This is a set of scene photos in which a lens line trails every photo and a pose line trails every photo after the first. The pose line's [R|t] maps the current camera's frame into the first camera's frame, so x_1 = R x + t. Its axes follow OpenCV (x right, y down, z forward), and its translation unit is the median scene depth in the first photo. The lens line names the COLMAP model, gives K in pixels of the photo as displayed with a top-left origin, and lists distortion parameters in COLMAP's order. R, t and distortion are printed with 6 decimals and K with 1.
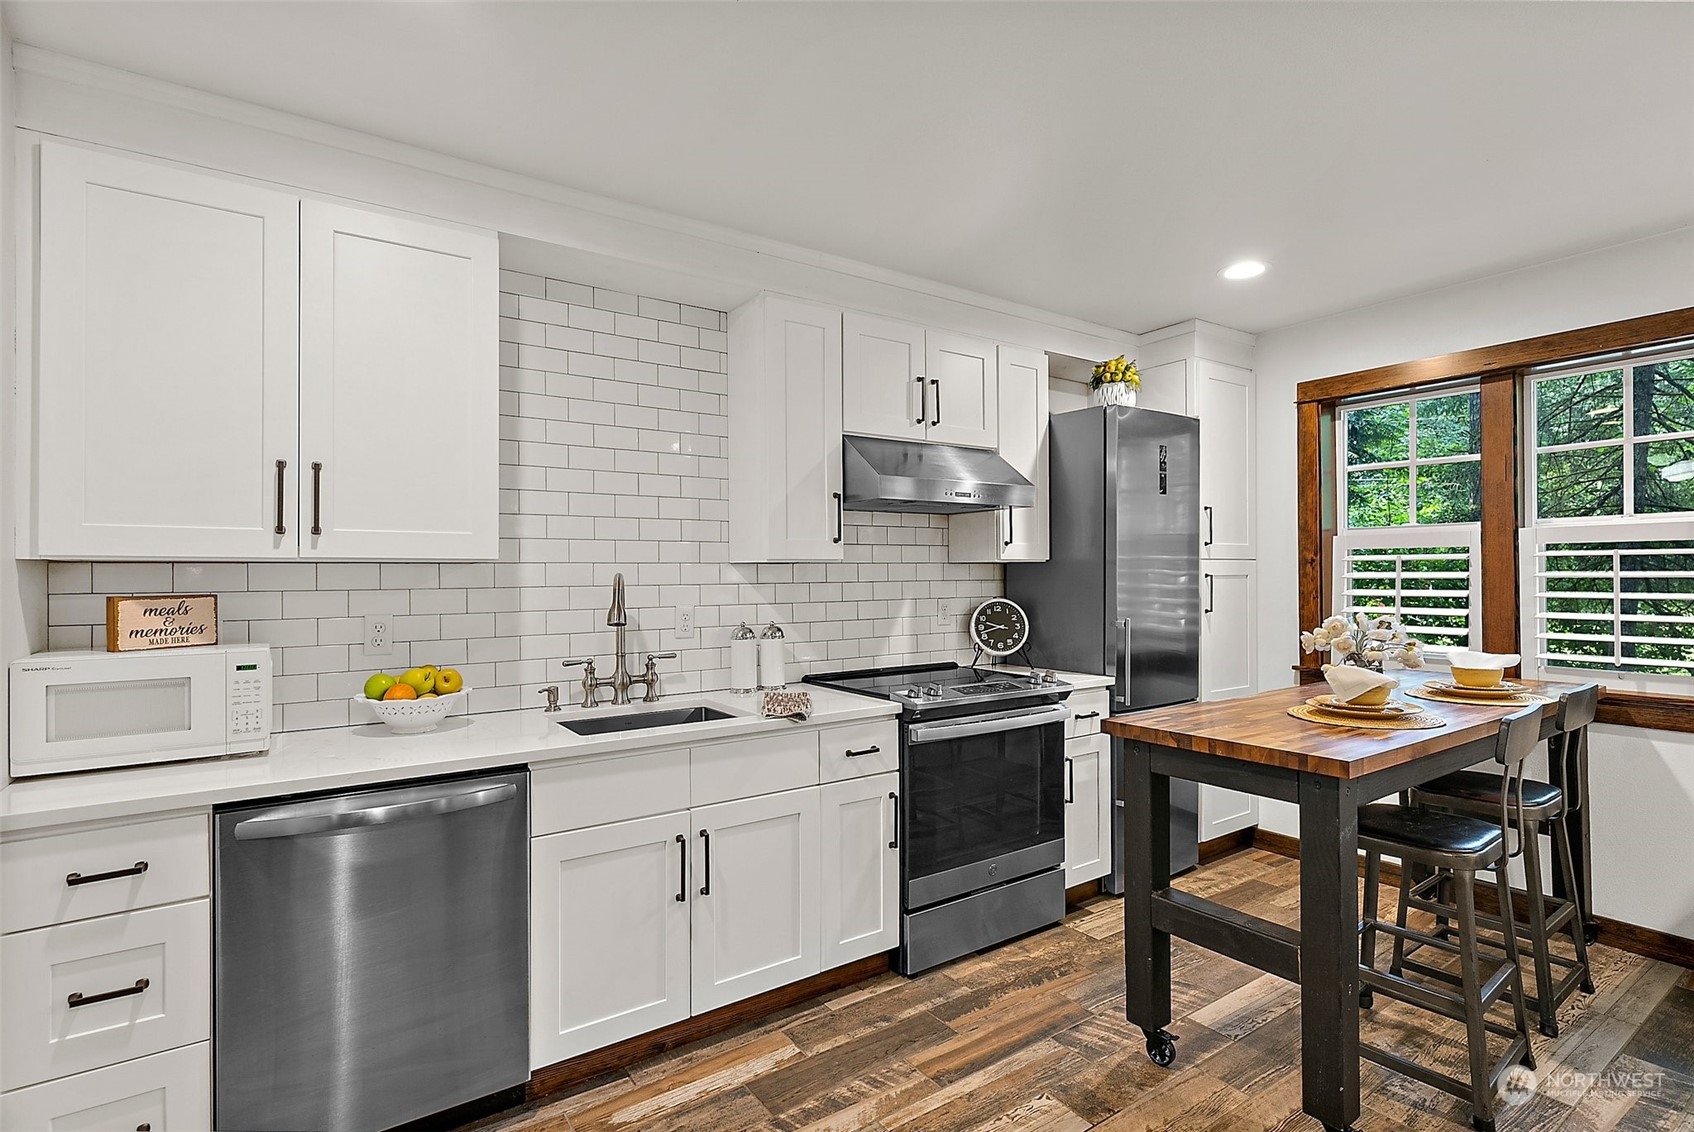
lens RADIAL K [[808.2, 0, 851.6], [0, 808.2, 578.4], [0, 0, 1]] dist [0.000920, -0.000121]
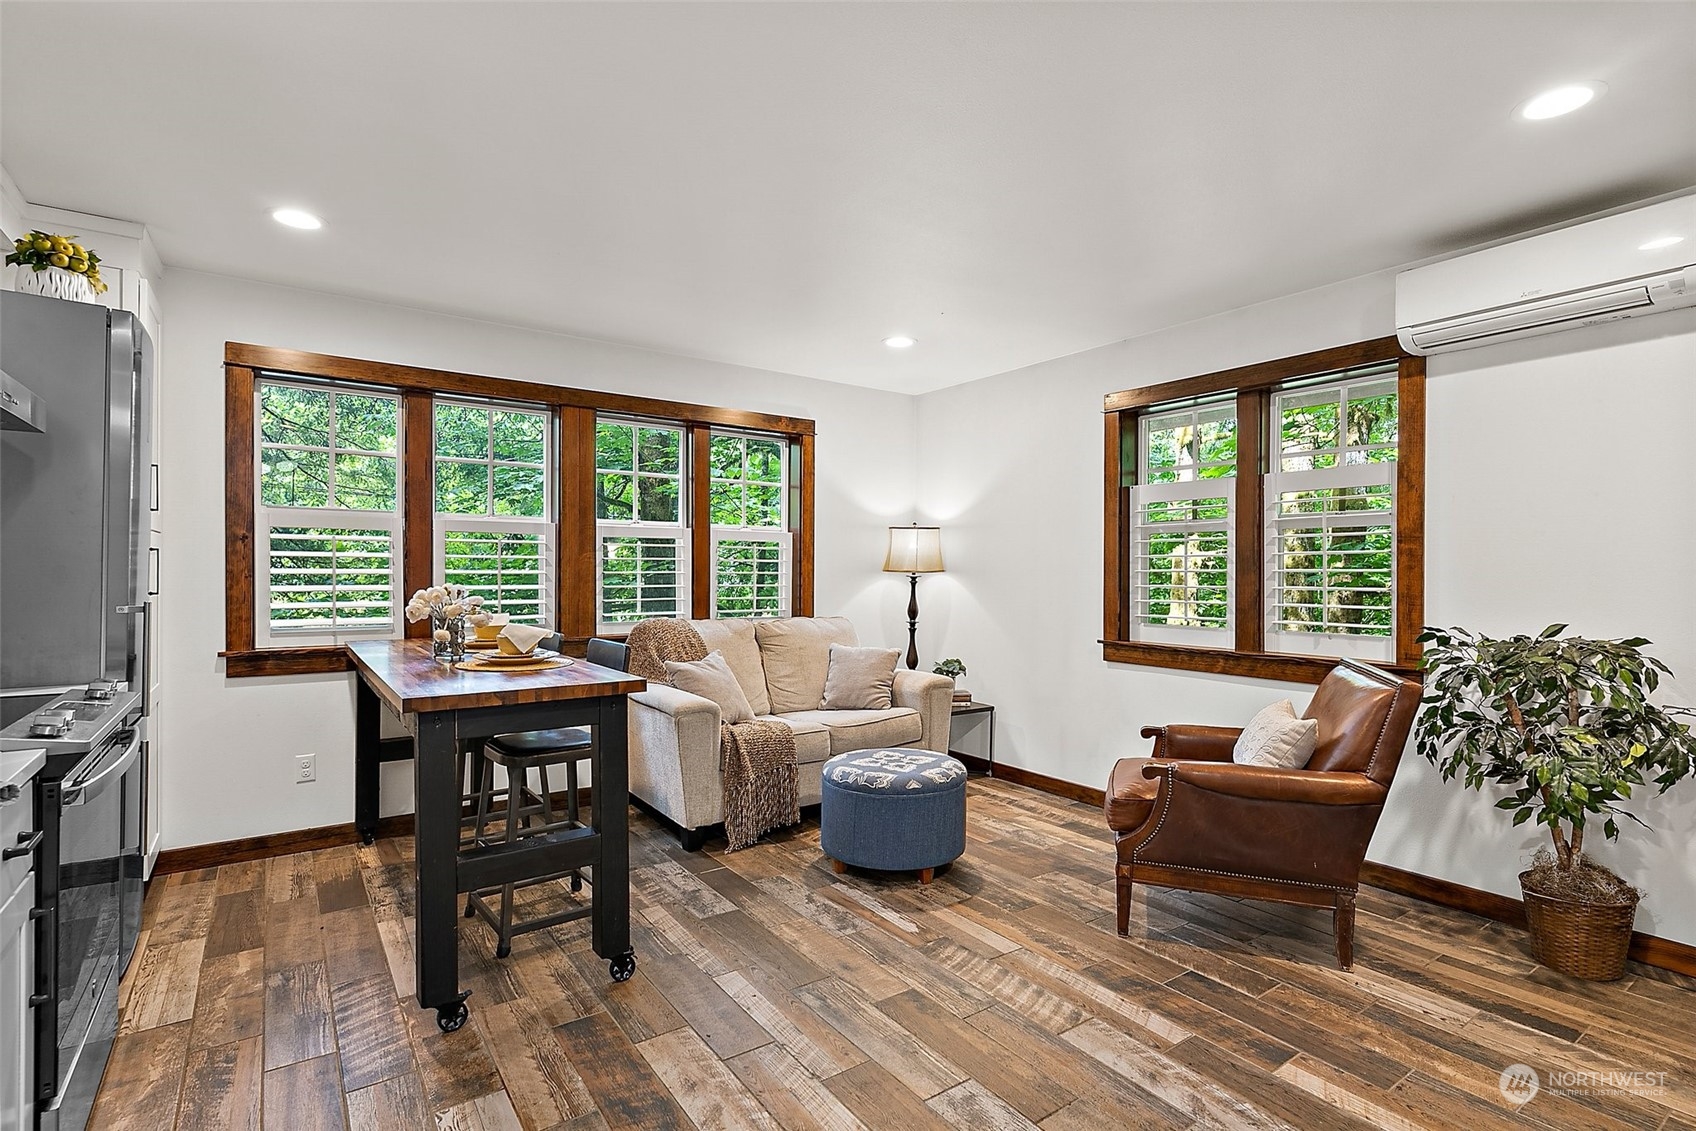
lens RADIAL K [[814.9, 0, 847.7], [0, 814.9, 575.8], [0, 0, 1]] dist [0.000086, -0.000014]
pose [[-0.010935, 0.002233, 0.999938, -0.480298], [-0.001500, 0.999996, -0.002250, 0.030387], [-0.999939, -0.001525, -0.010931, 0.396471]]
